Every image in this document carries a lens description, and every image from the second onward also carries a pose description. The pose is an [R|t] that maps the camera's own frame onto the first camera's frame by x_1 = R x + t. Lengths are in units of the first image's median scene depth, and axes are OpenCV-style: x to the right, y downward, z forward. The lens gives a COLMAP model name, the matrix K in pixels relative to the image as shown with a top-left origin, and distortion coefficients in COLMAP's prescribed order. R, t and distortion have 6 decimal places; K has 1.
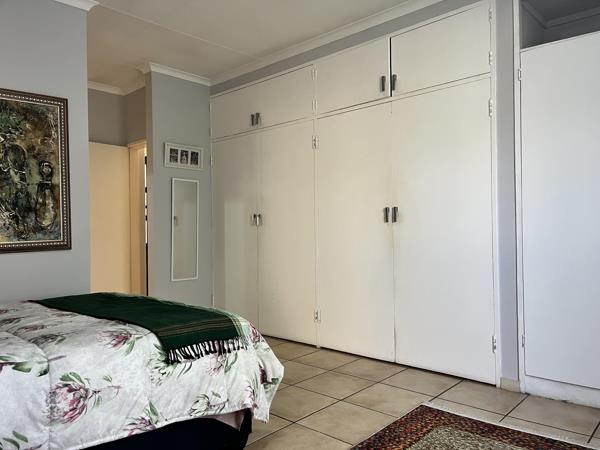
lens RADIAL K [[451.3, 0, 302.7], [0, 451.3, 227.3], [0, 0, 1]] dist [0.051112, -0.054230]
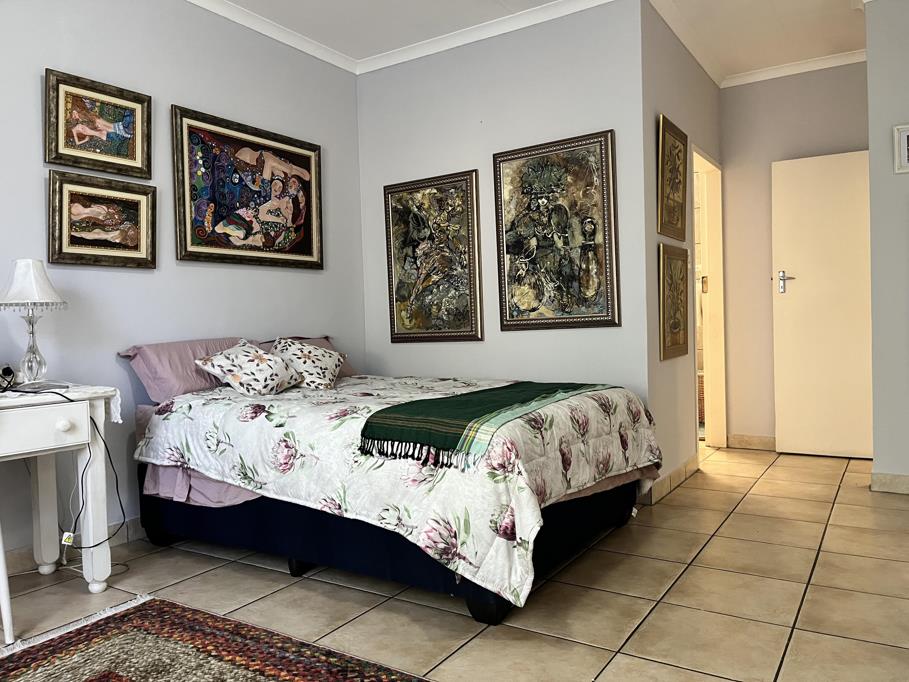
lens RADIAL K [[683.7, 0, 457.2], [0, 683.7, 334.1], [0, 0, 1]] dist [0.051112, -0.054230]
pose [[0.174917, 0.022144, -0.984334, 0.625229], [0.027301, 0.999254, 0.027331, 0.024234], [0.984205, -0.031654, 0.174182, 0.579107]]
